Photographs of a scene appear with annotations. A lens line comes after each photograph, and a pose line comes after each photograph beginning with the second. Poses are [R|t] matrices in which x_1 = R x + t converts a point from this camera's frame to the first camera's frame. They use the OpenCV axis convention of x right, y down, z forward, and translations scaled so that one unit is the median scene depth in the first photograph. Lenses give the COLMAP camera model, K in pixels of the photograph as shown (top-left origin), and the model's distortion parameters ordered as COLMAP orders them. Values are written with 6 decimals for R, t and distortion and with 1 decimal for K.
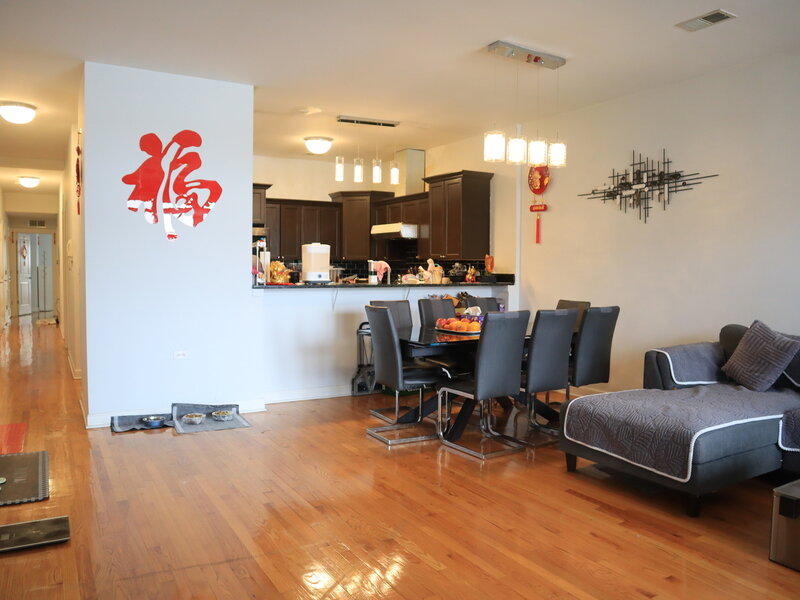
lens RADIAL K [[619.4, 0, 400.0], [0, 619.4, 300.0], [0, 0, 1]] dist [-0.132815, 0.087551]
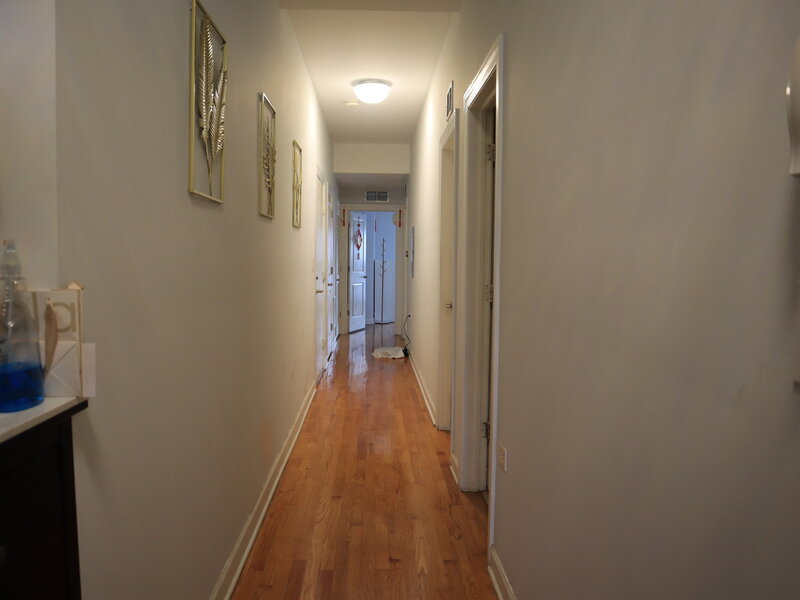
lens RADIAL K [[619.4, 0, 400.0], [0, 619.4, 300.0], [0, 0, 1]] dist [-0.132815, 0.087551]
pose [[0.881442, 0.031975, -0.471209, -0.246138], [-0.027536, 0.999488, 0.016314, -0.023200], [0.471489, -0.001404, 0.881871, 0.385903]]
